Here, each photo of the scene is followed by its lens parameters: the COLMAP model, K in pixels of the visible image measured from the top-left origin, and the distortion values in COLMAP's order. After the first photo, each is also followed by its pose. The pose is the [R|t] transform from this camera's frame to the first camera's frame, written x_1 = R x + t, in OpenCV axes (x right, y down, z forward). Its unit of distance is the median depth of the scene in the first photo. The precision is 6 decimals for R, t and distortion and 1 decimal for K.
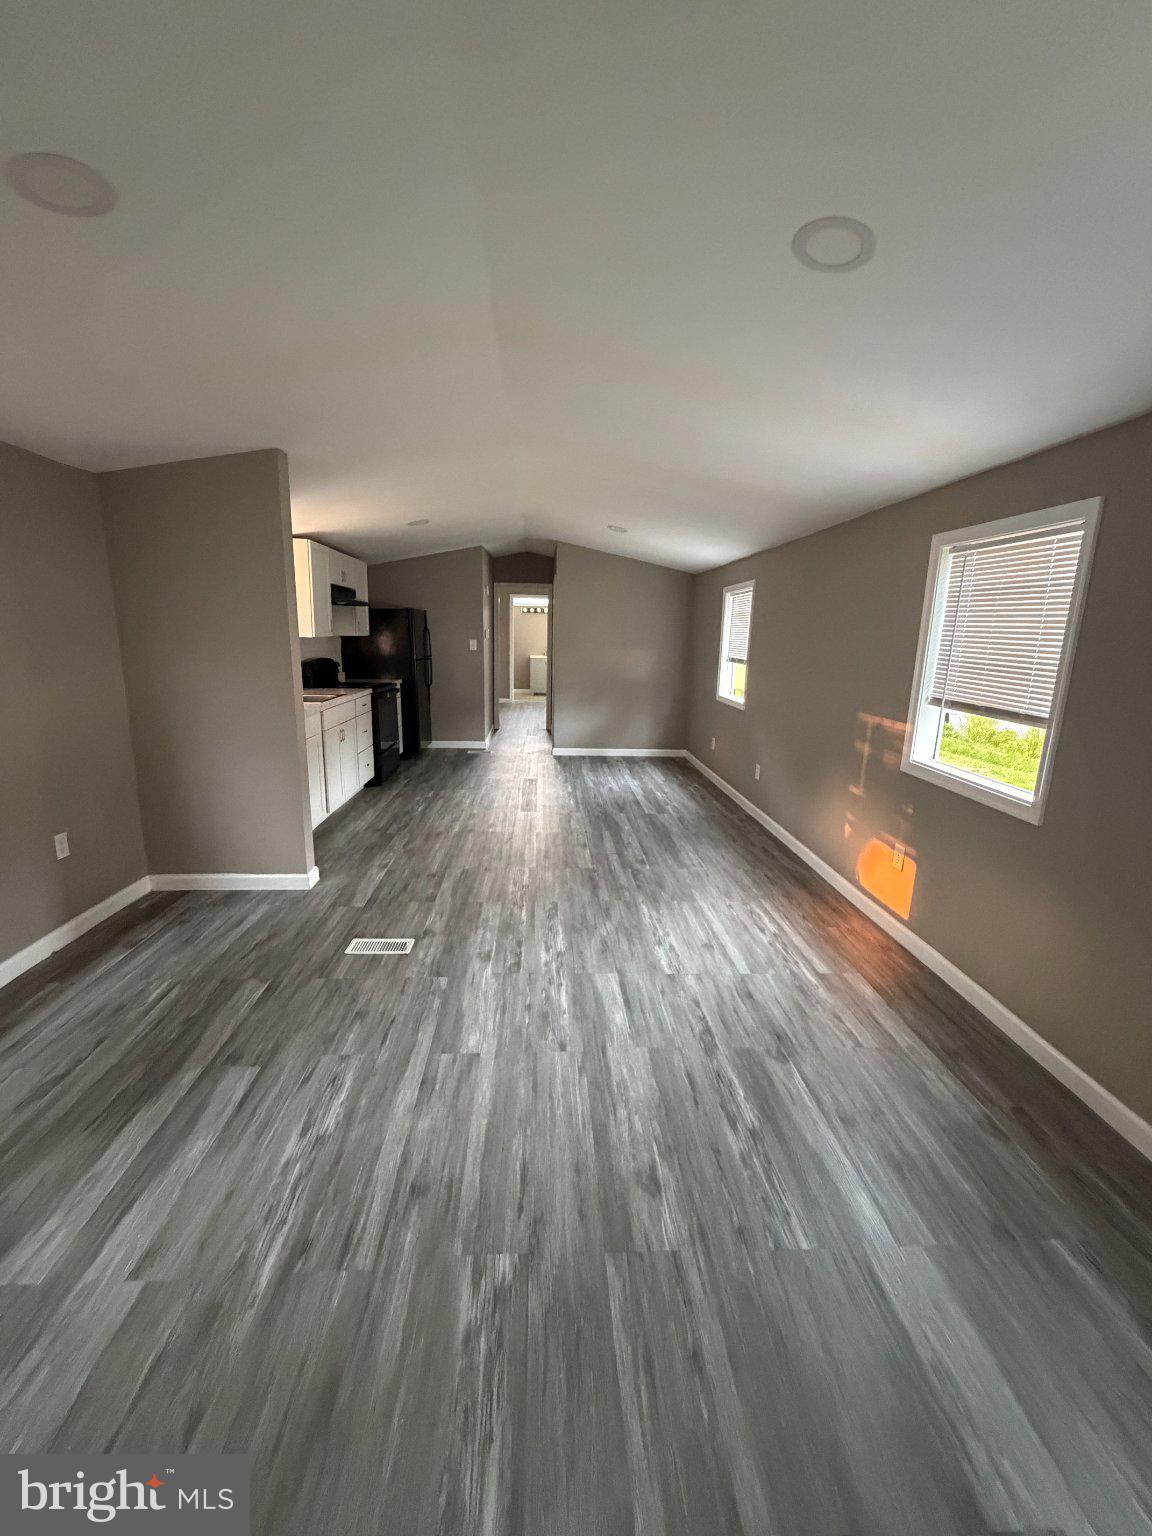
lens RADIAL K [[623.5, 0, 577.2], [0, 623.5, 772.6], [0, 0, 1]] dist [-0.004903, -0.000254]
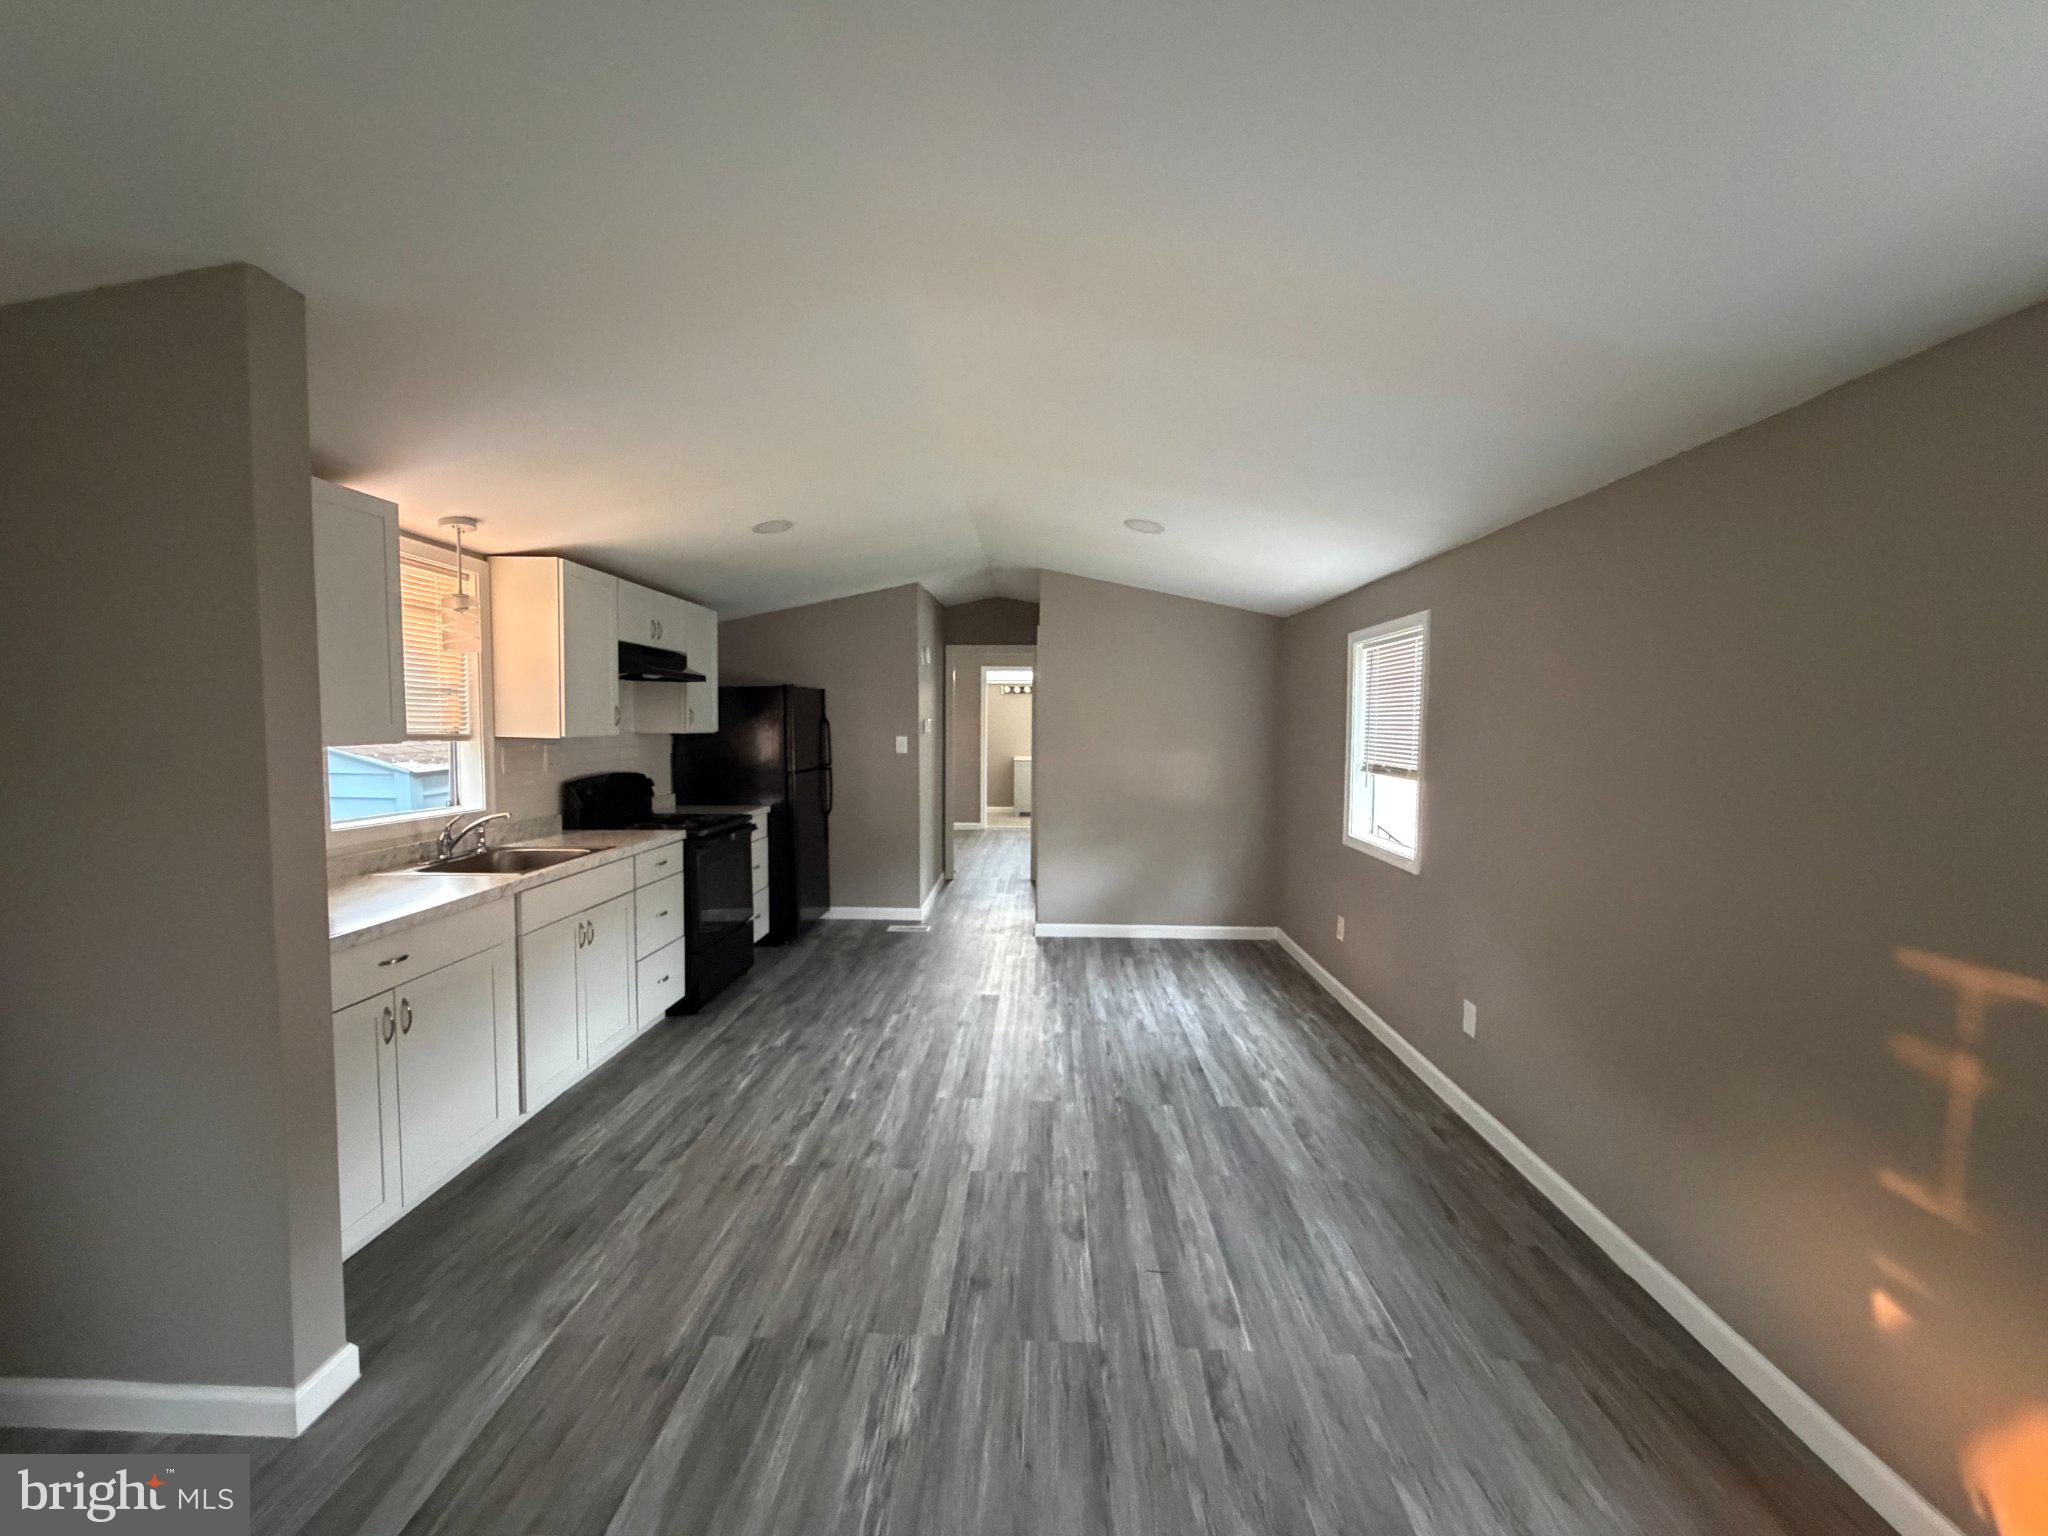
lens RADIAL K [[831.3, 0, 1024.1], [0, 831.3, 768.8], [0, 0, 1]] dist [-0.004903, -0.000254]
pose [[0.996499, -0.011702, -0.082781, 0.018052], [-0.001942, 0.986647, -0.162859, -0.068983], [0.083581, 0.162449, 0.983171, 0.305251]]
